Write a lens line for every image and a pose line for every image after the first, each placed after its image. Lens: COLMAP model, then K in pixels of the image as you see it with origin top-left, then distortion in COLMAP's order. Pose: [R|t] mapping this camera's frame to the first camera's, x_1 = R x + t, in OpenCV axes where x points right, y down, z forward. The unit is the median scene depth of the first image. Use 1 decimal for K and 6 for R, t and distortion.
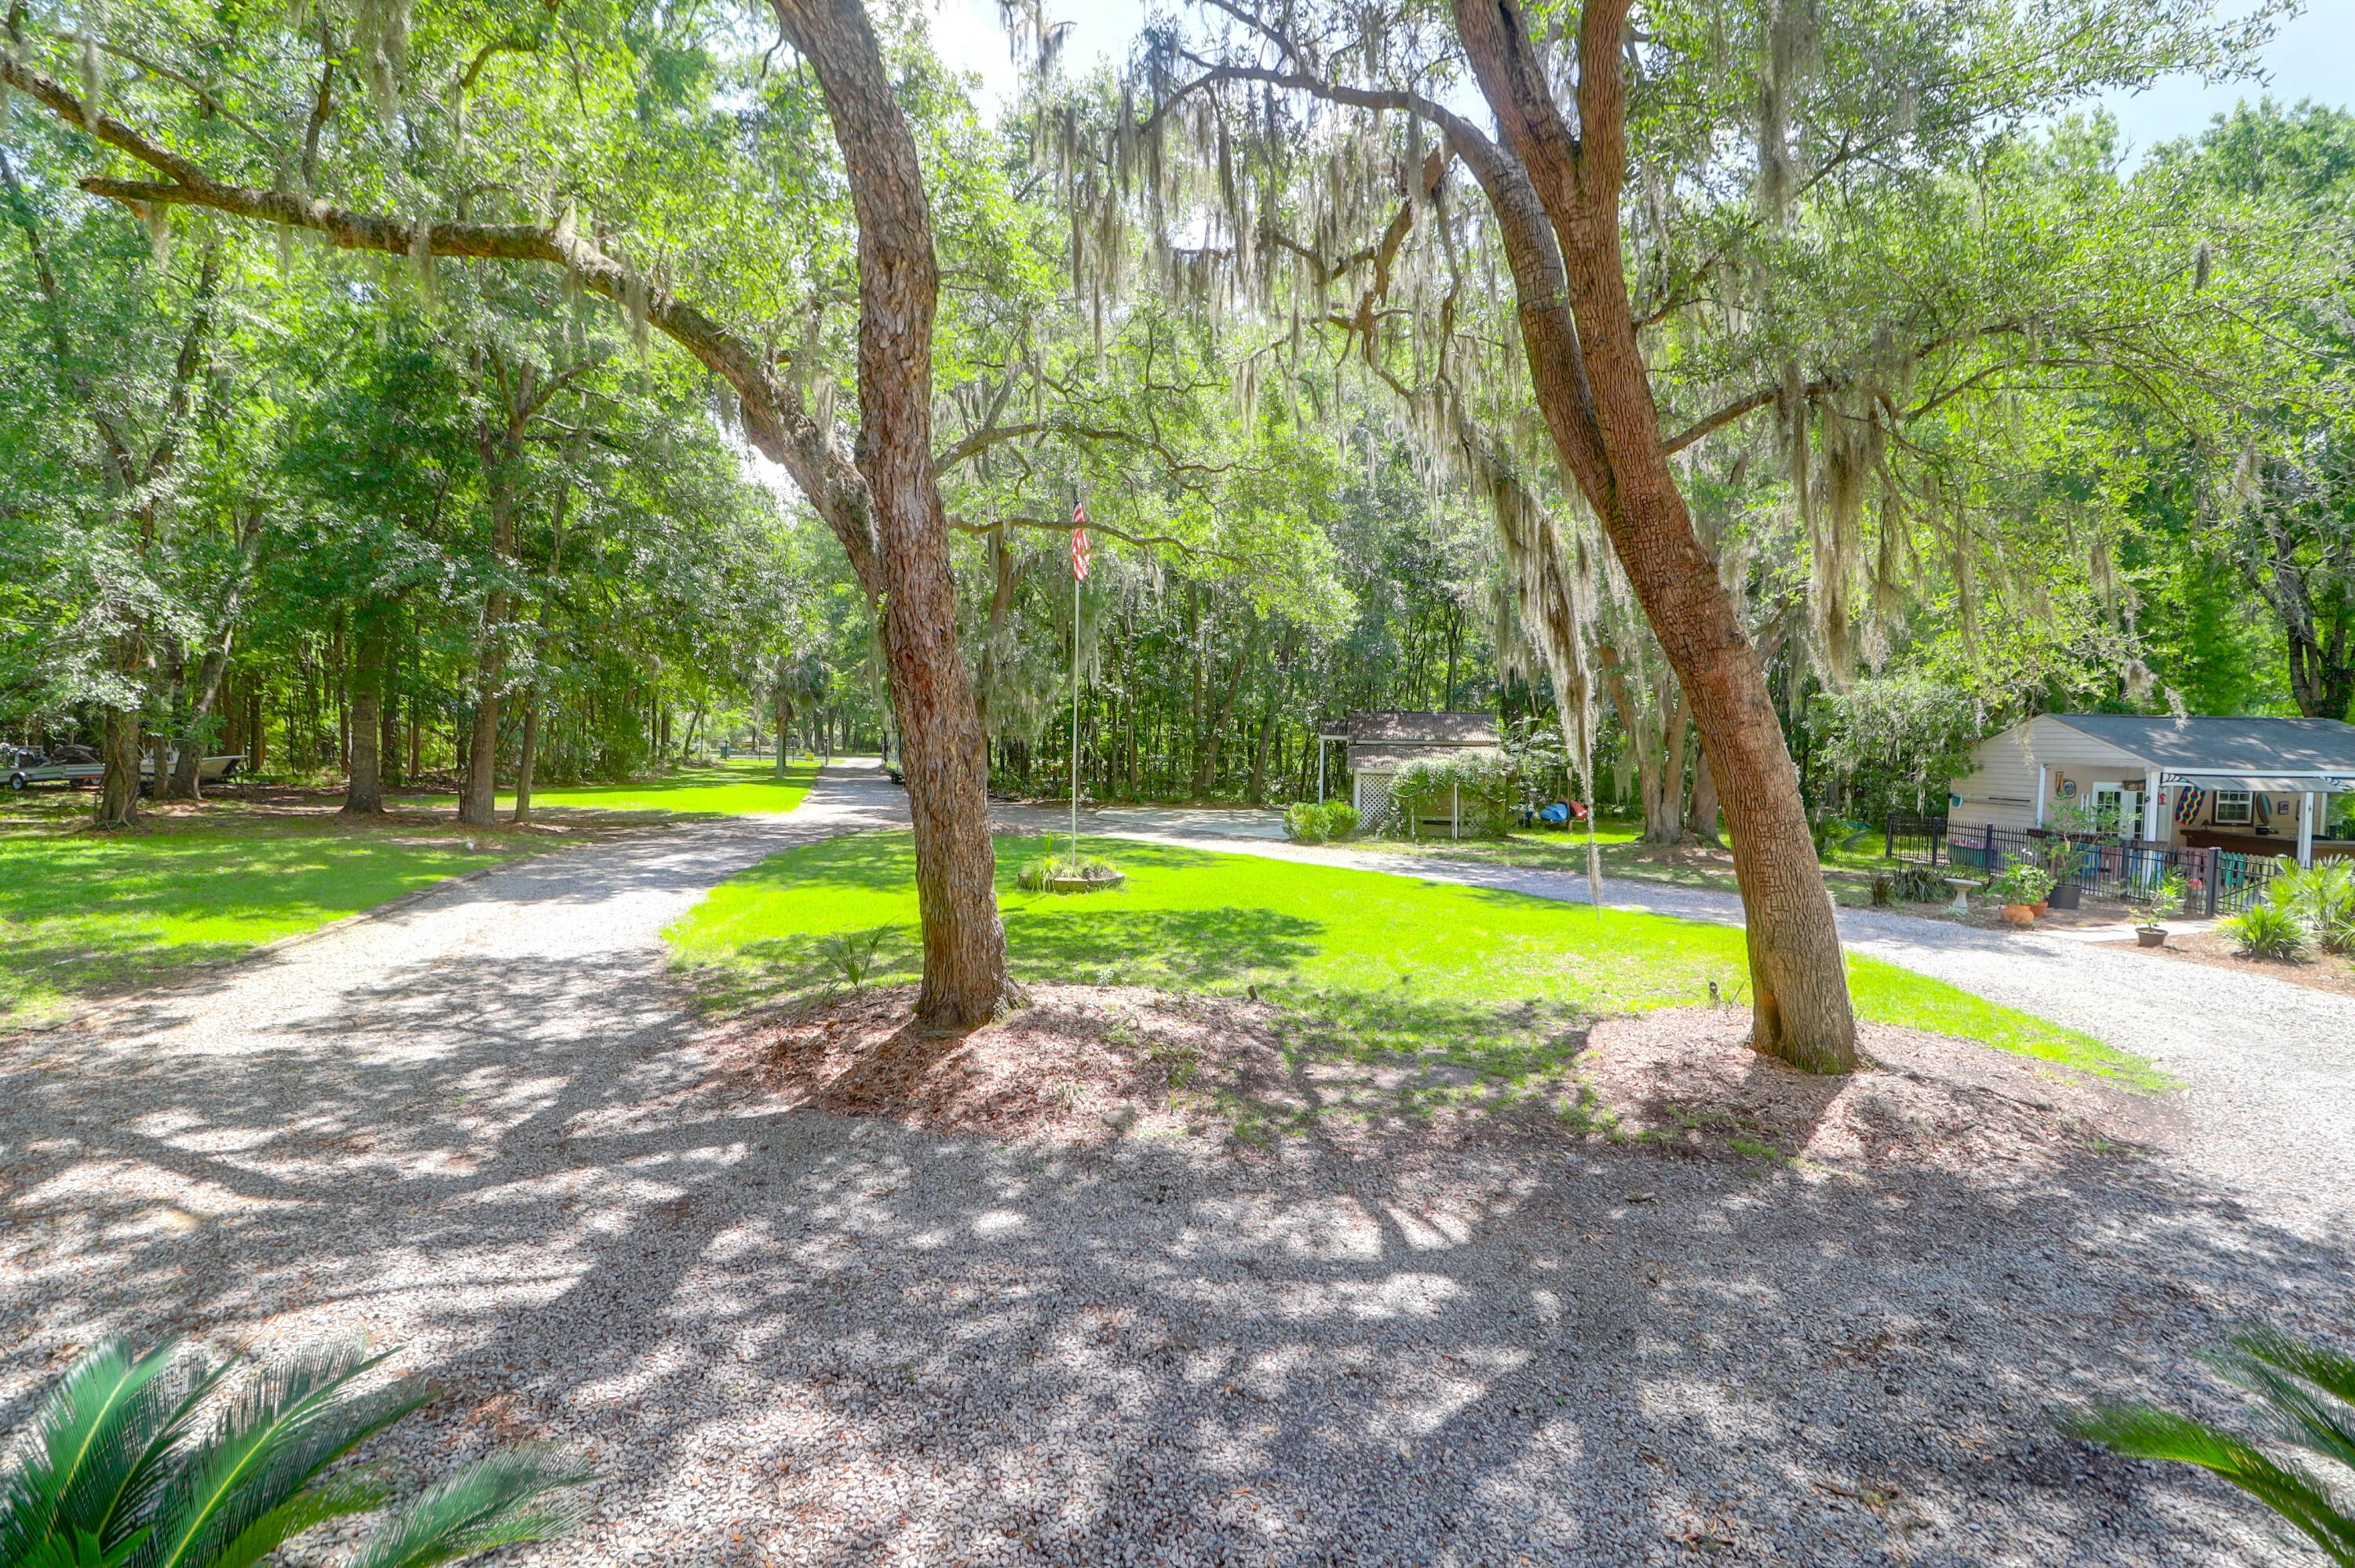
lens RADIAL K [[1090.7, 0, 1174.6], [0, 1090.7, 790.6], [0, 0, 1]] dist [-0.003474, -0.012985]
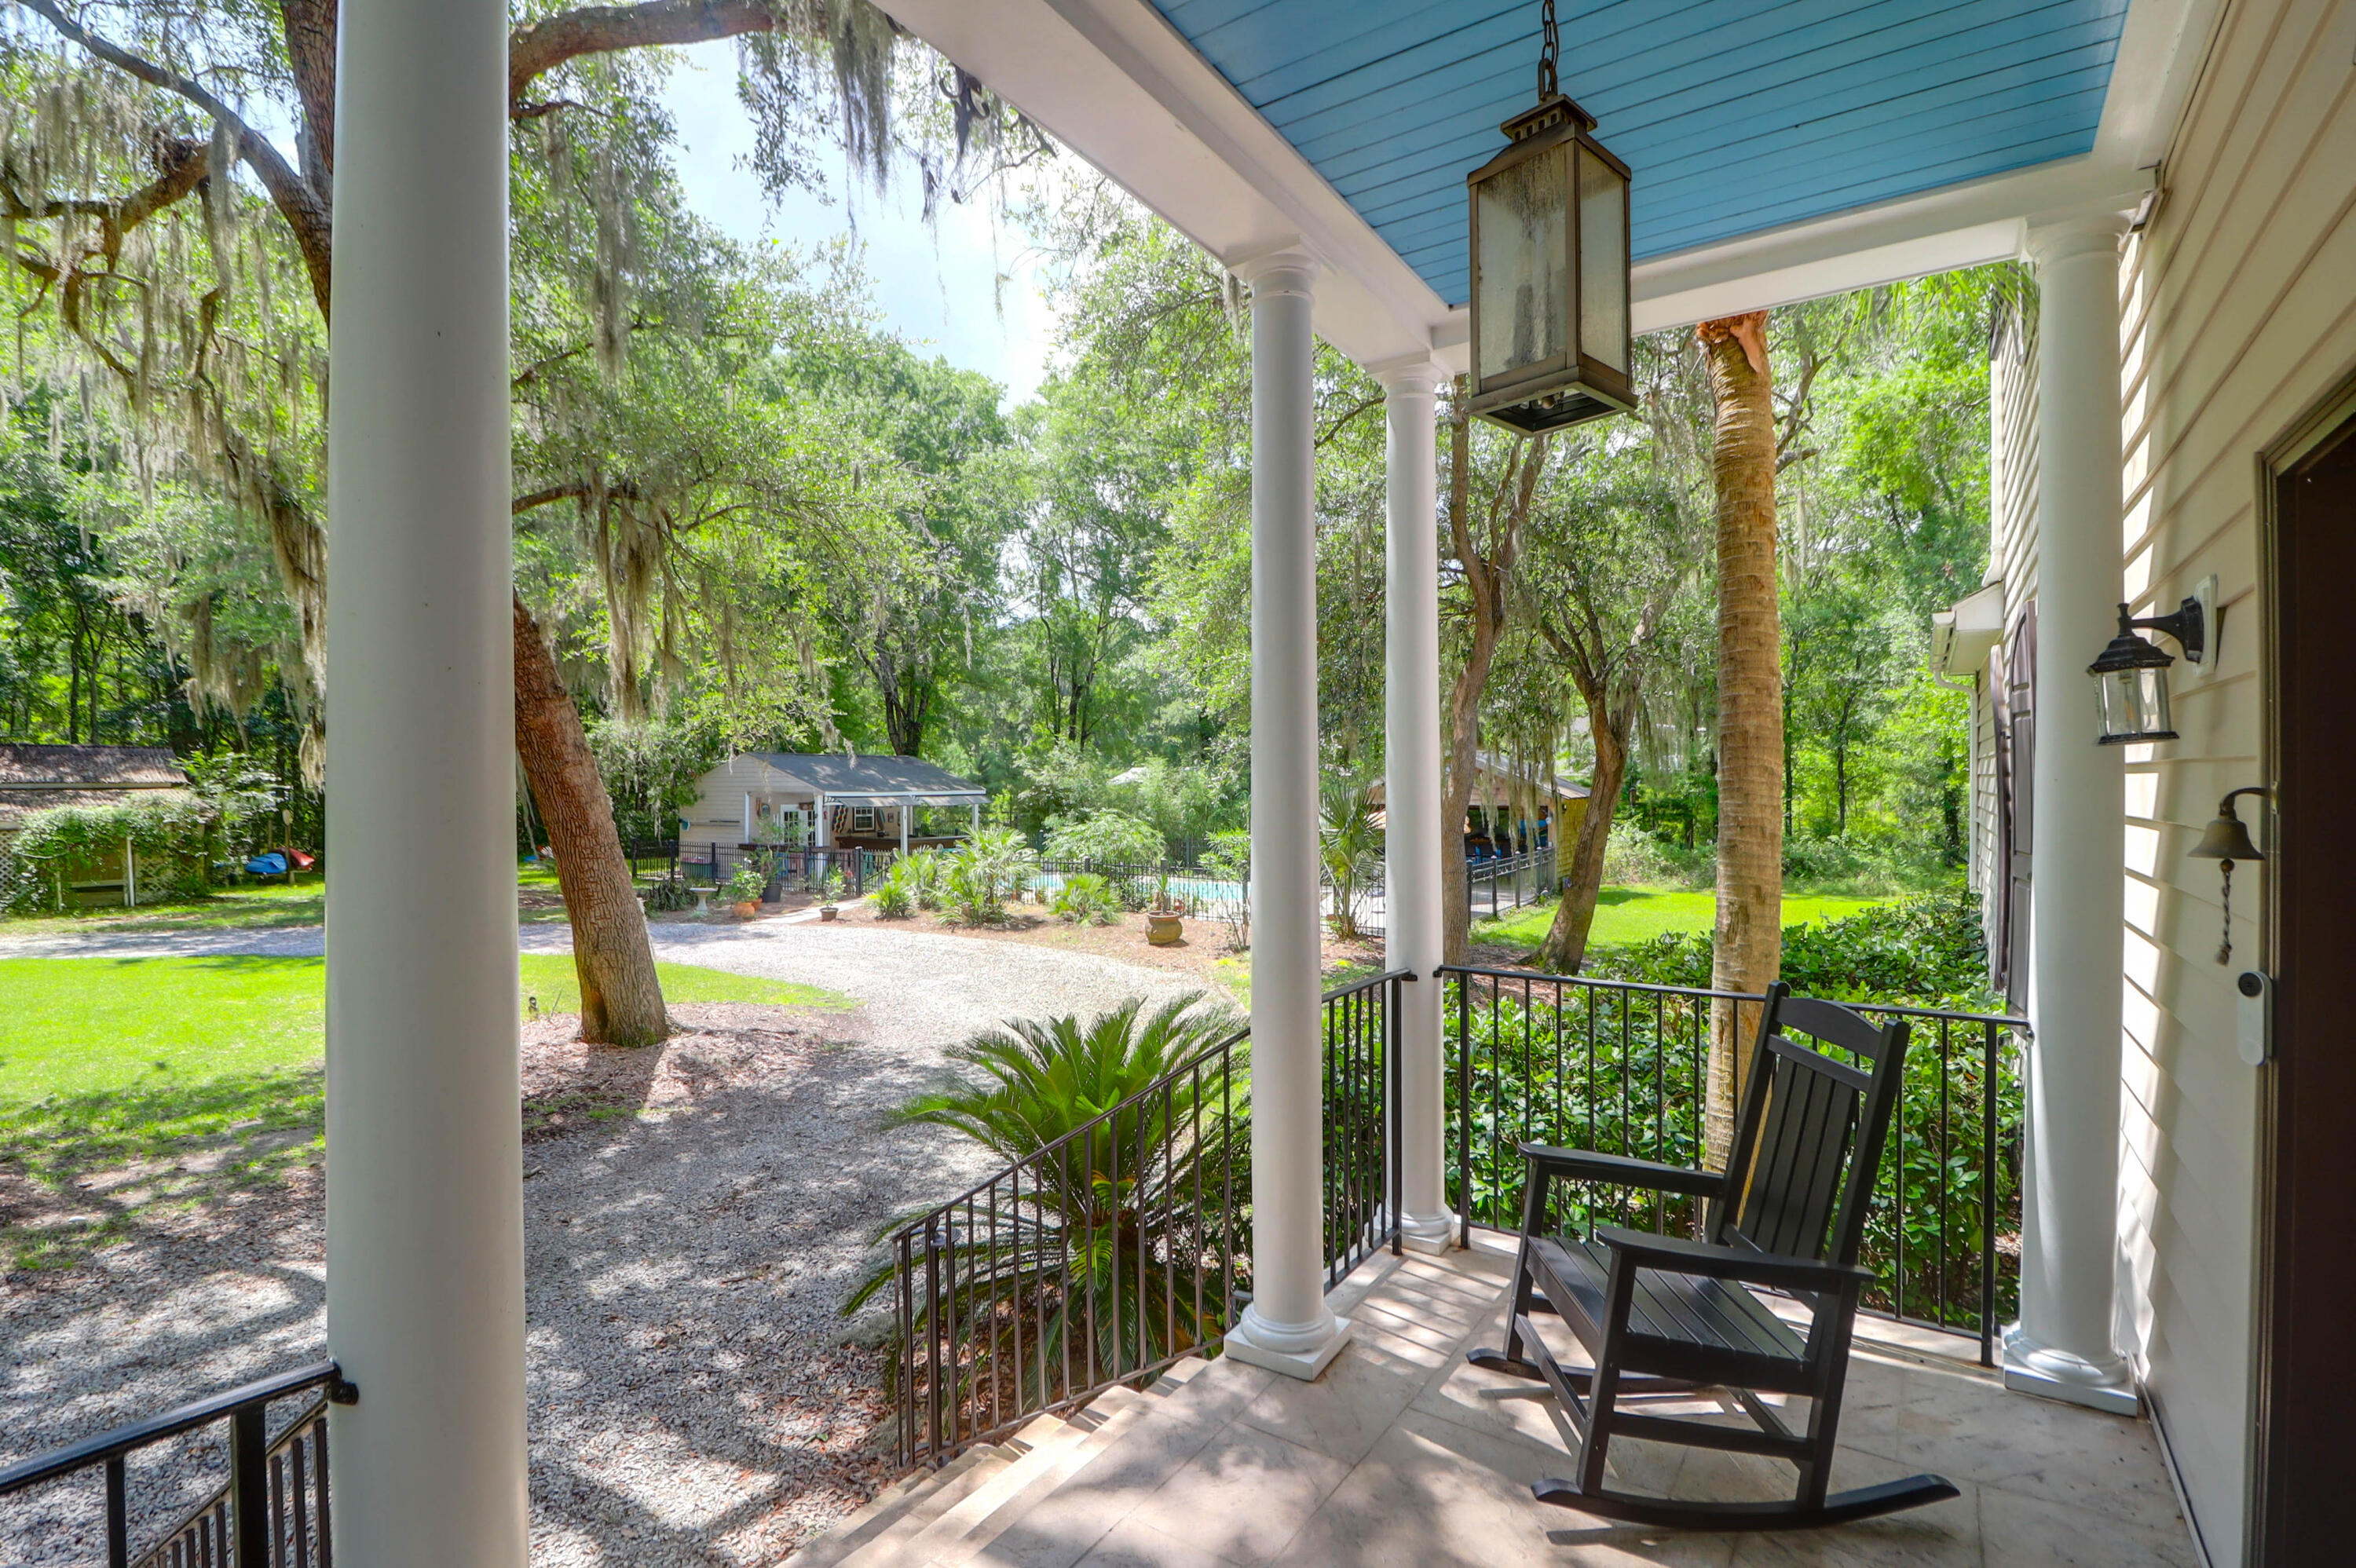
lens RADIAL K [[1091.2, 0, 1175.1], [0, 1091.2, 790.6], [0, 0, 1]] dist [-0.003474, -0.012985]
pose [[0.482637, -0.024538, 0.875476, -0.149402], [0.052568, 0.998617, -0.000991, 0.002764], [-0.874241, 0.046500, 0.483260, -0.109257]]
